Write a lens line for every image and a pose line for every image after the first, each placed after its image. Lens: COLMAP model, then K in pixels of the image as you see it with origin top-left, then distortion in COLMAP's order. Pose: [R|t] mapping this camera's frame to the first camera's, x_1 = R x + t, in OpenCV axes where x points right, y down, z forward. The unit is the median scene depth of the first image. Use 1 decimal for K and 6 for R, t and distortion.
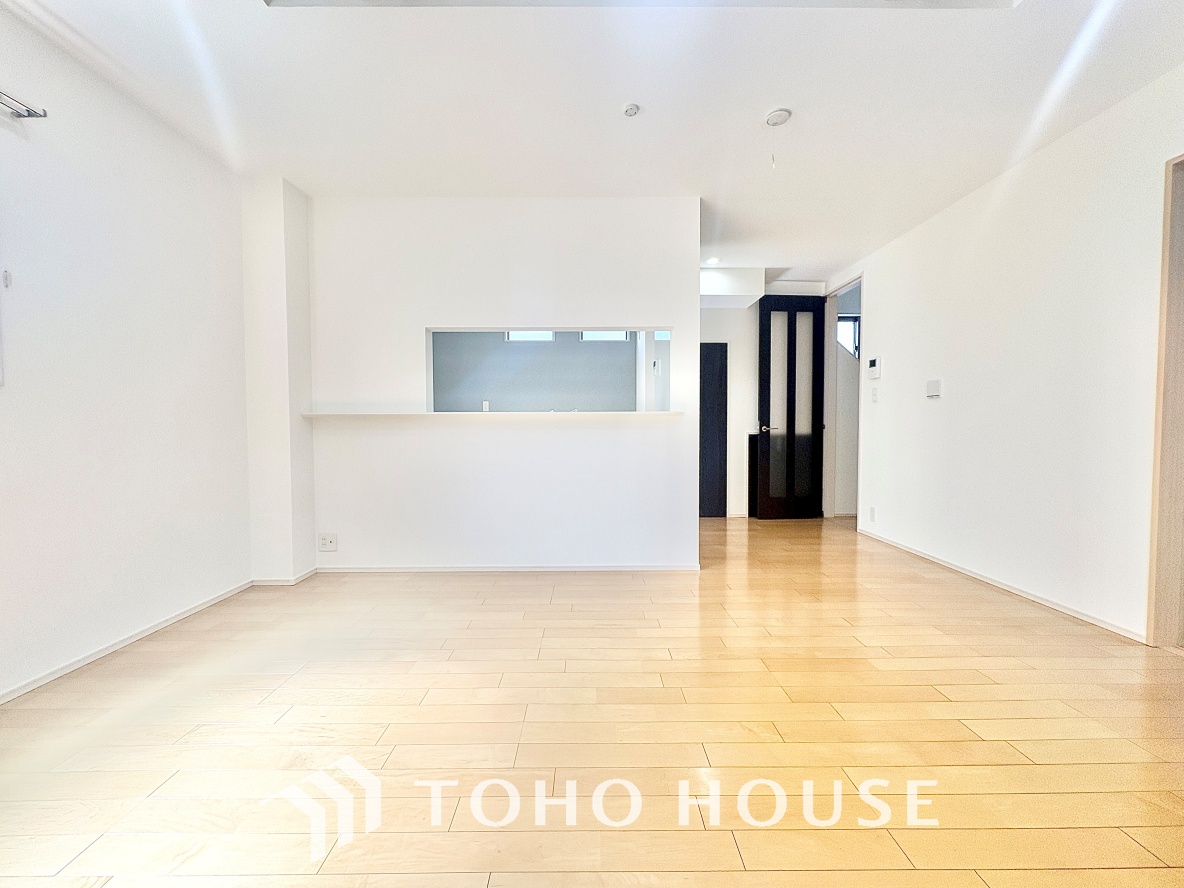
lens RADIAL K [[471.6, 0, 592.0], [0, 471.6, 444.0], [0, 0, 1]] dist [-0.003167, 0.004460]
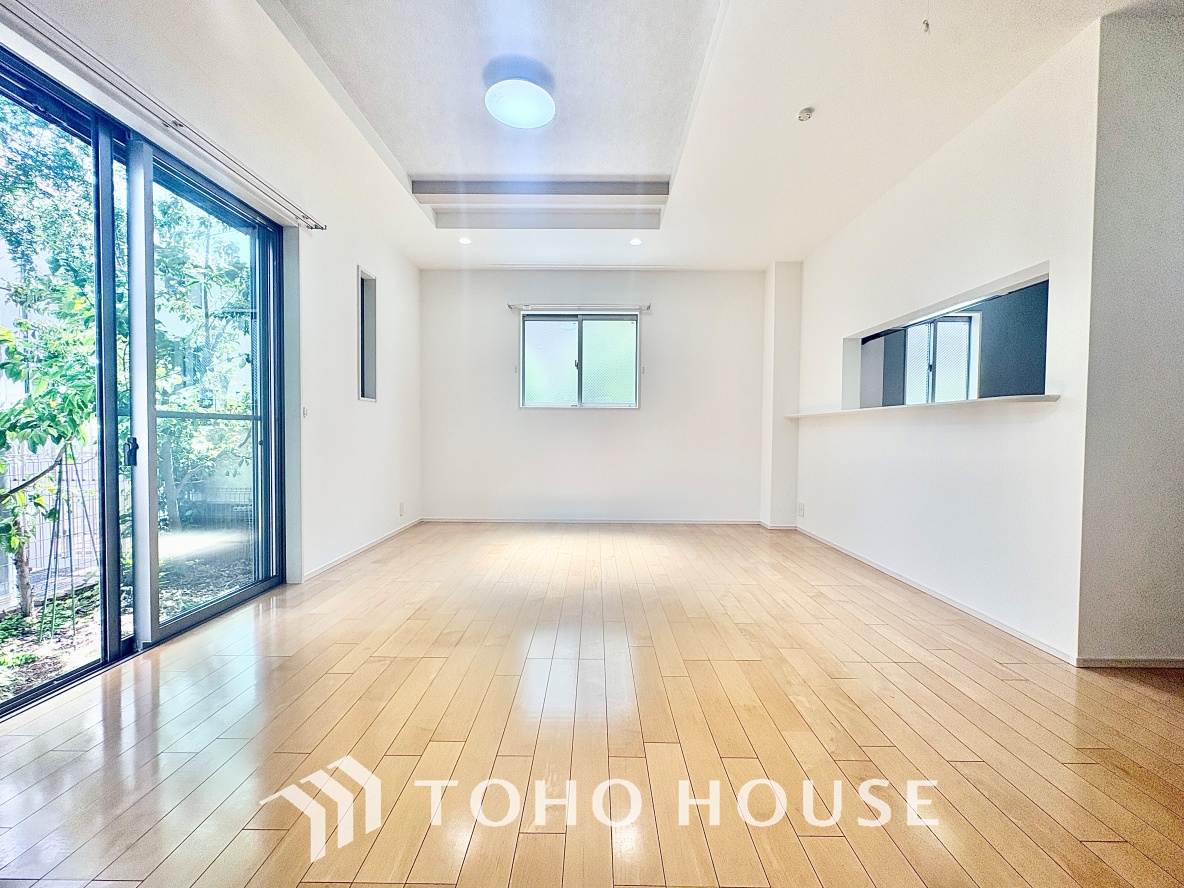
lens RADIAL K [[471.6, 0, 592.0], [0, 471.6, 444.0], [0, 0, 1]] dist [-0.003167, 0.004460]
pose [[-0.012069, 0.029327, -0.999497, 0.646379], [-0.045249, 0.998530, 0.029845, 0.003850], [0.998903, 0.045587, -0.010724, 0.317949]]
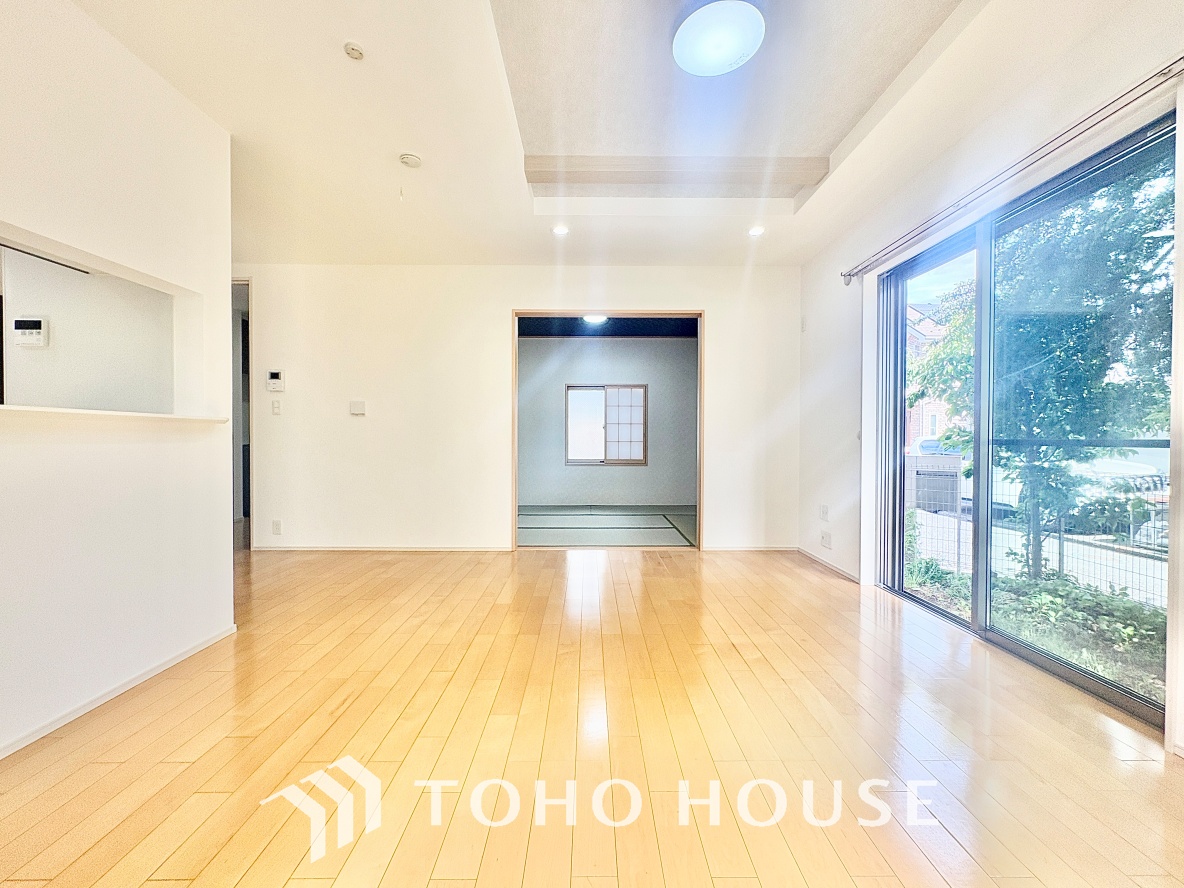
lens RADIAL K [[473.3, 0, 592.0], [0, 473.3, 444.0], [0, 0, 1]] dist [0.000495, -0.000422]
pose [[0.002299, -0.007061, 0.999972, -0.411661], [0.031321, 0.999485, 0.006986, -0.012984], [-0.999507, 0.031304, 0.002518, 0.337739]]
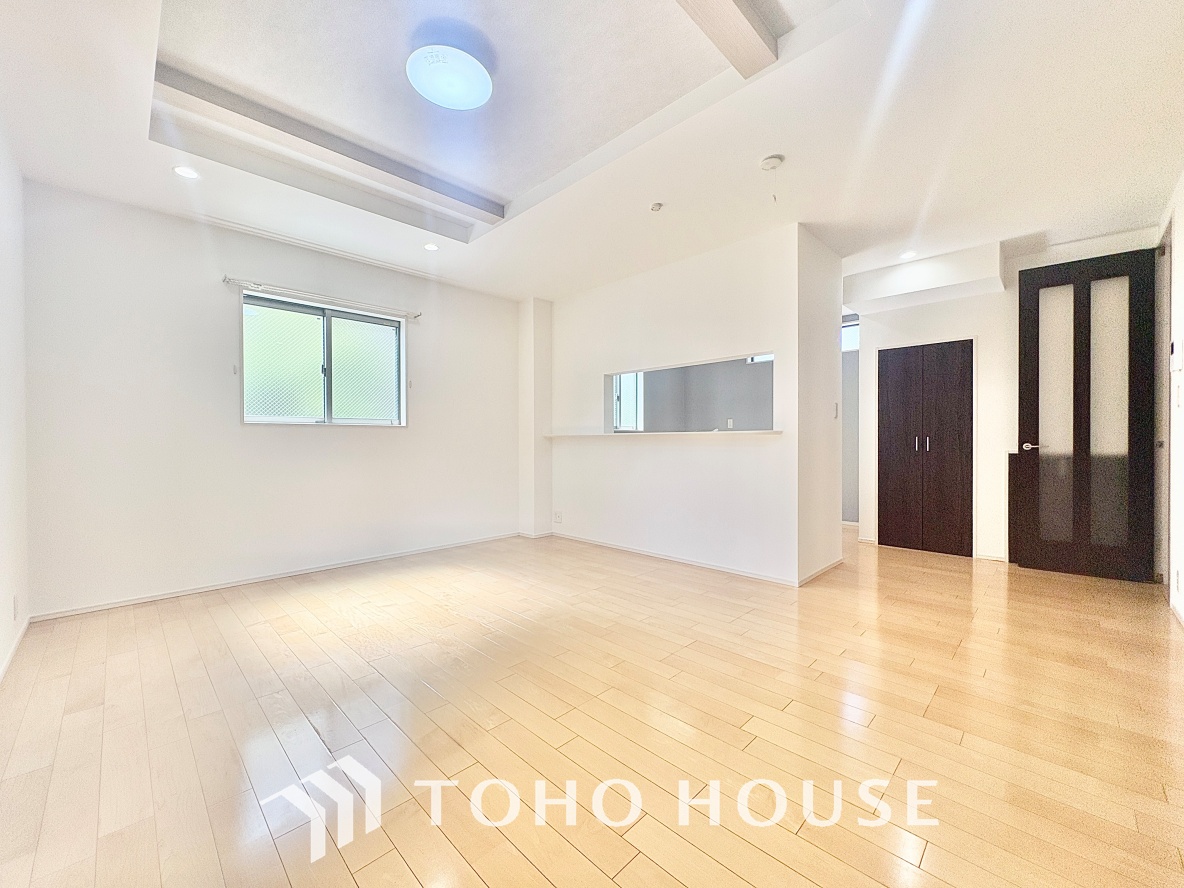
lens RADIAL K [[471.6, 0, 592.0], [0, 471.6, 444.0], [0, 0, 1]] dist [-0.003167, 0.004460]
pose [[0.701126, 0.004858, -0.713021, 0.510389], [-0.024762, 0.999540, -0.017538, -0.007556], [0.712607, 0.029952, 0.700923, -0.022455]]
